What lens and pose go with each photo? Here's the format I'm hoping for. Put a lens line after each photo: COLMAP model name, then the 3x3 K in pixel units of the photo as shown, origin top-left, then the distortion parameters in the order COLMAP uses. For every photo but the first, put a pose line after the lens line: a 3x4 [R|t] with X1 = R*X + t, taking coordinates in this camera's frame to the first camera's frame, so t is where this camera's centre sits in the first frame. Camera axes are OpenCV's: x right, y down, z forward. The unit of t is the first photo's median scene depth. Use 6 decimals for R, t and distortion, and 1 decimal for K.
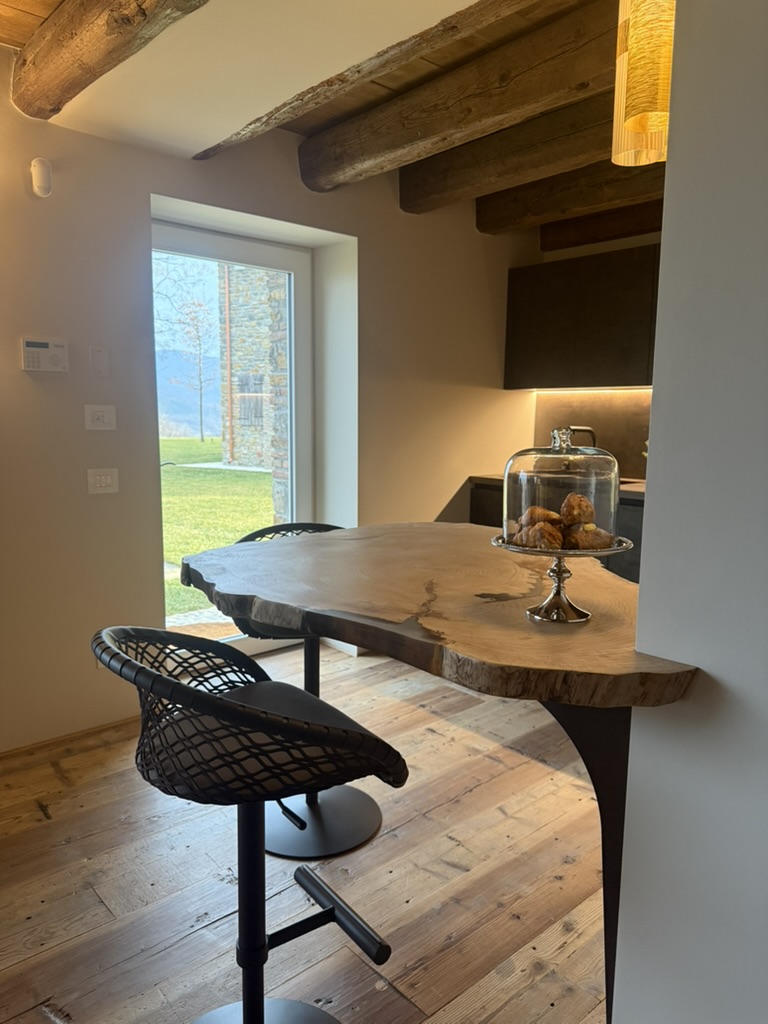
lens RADIAL K [[738.8, 0, 378.4], [0, 738.8, 515.1], [0, 0, 1]] dist [0.032710, -0.042573]
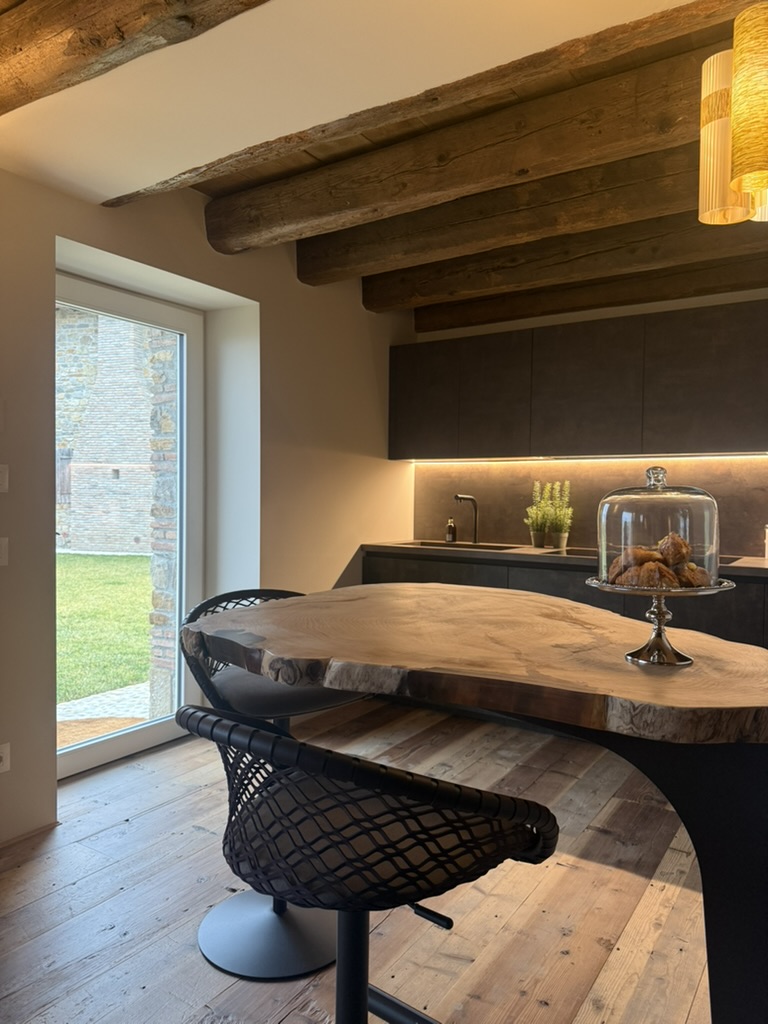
lens RADIAL K [[736.0, 0, 385.2], [0, 736.0, 510.7], [0, 0, 1]] dist [0.042002, -0.050462]
pose [[0.964368, -0.005306, 0.264511, -0.164231], [0.035099, 0.993527, -0.108036, 0.015398], [-0.262226, 0.113471, 0.958312, 0.062993]]
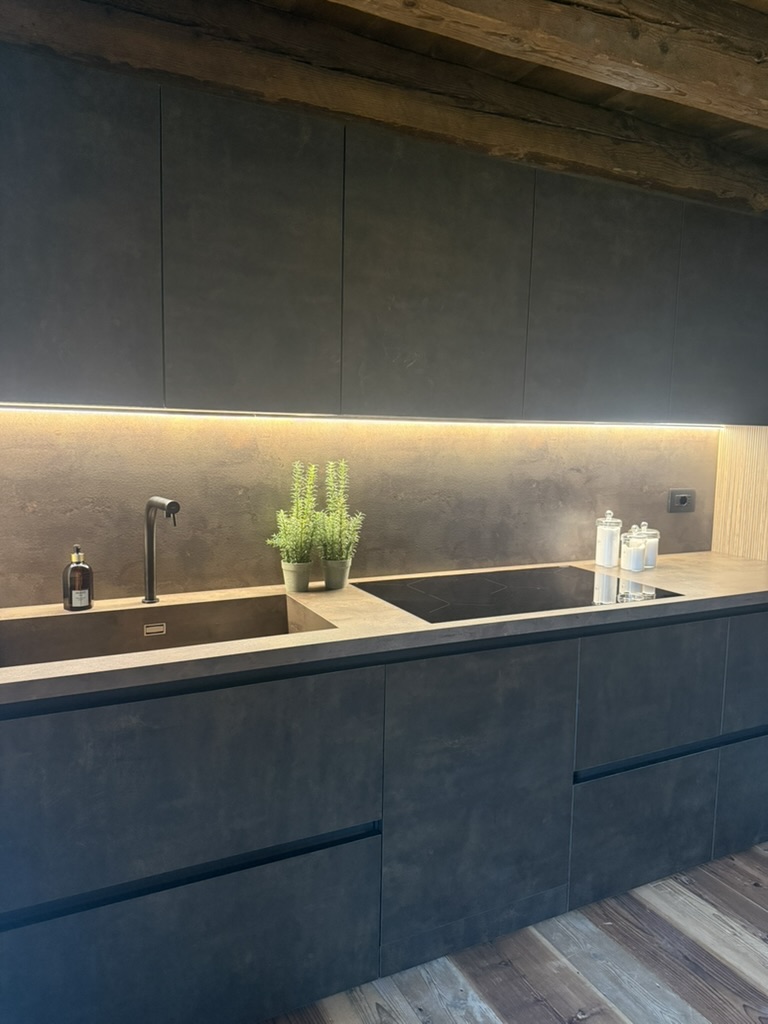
lens RADIAL K [[731.7, 0, 383.6], [0, 731.7, 515.0], [0, 0, 1]] dist [0.040205, -0.005391]
pose [[0.265827, -0.120618, 0.956445, -0.159649], [0.111109, 0.989363, 0.093889, -0.197093], [-0.957596, 0.081312, 0.276401, 1.107816]]
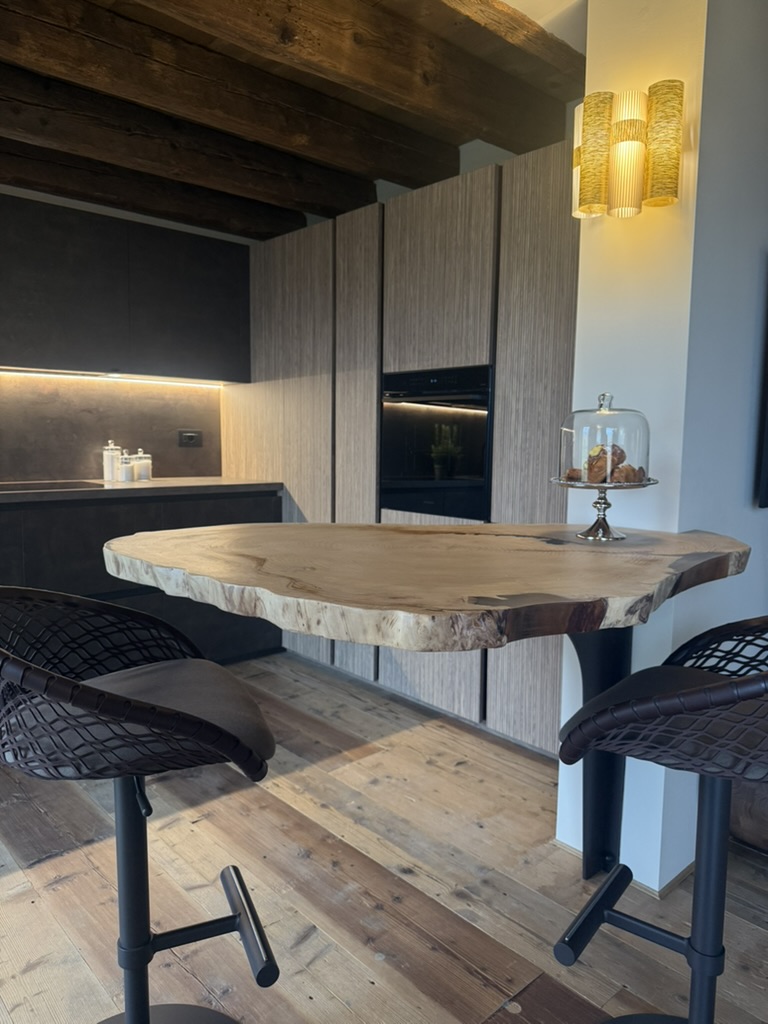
lens RADIAL K [[731.7, 0, 383.6], [0, 731.7, 515.0], [0, 0, 1]] dist [0.040205, -0.005391]
pose [[-0.015195, -0.128565, 0.991585, -0.491456], [0.112992, 0.985126, 0.129459, -0.068666], [-0.993480, 0.114008, -0.000442, 0.636890]]
